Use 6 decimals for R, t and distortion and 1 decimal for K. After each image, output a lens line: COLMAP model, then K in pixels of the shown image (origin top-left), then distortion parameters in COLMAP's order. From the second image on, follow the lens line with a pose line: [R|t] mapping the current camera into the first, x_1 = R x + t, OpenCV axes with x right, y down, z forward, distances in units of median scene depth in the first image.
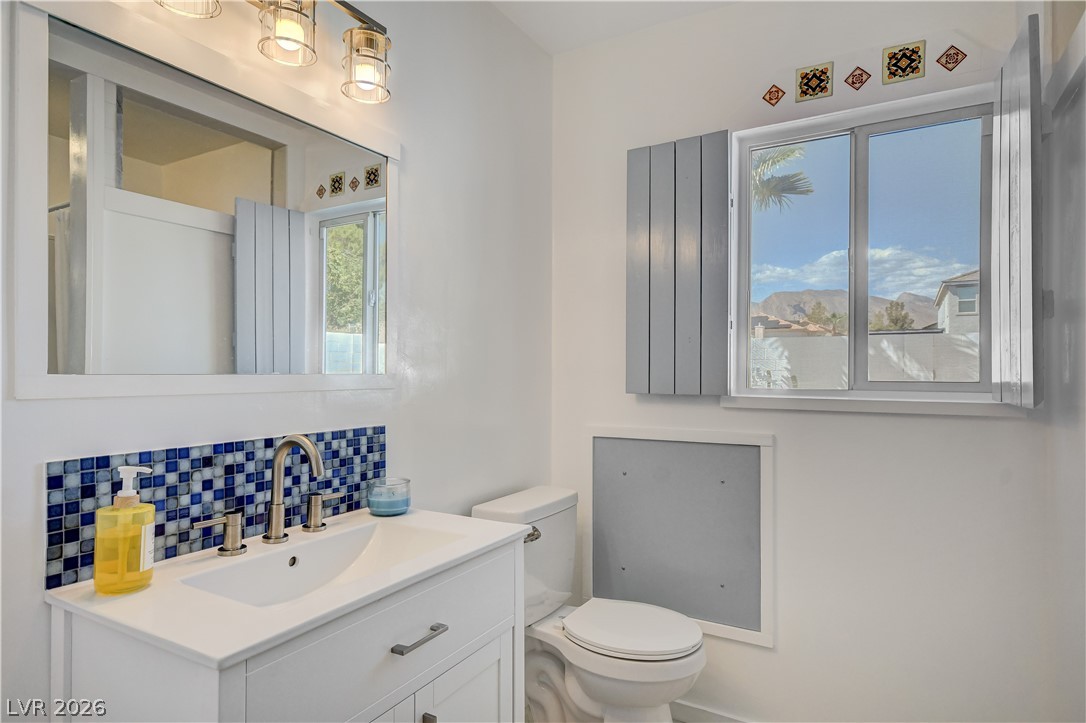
lens RADIAL K [[629.4, 0, 543.0], [0, 629.4, 371.0], [0, 0, 1]] dist [0.005377, 0.000735]
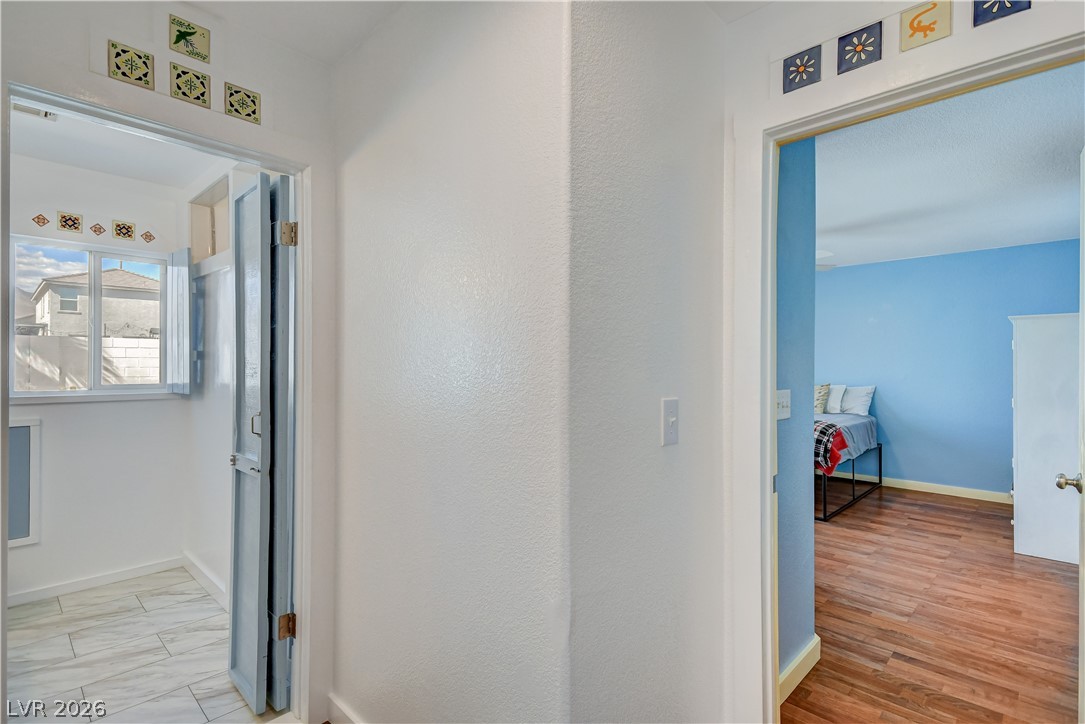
lens RADIAL K [[545.0, 0, 541.1], [0, 545.0, 363.4], [0, 0, 1]] dist [-0.002490, -0.000889]
pose [[0.247528, -0.011096, 0.968817, -0.387184], [0.004322, 0.999937, 0.010348, -0.030699], [-0.968871, 0.001626, 0.247560, -0.360087]]
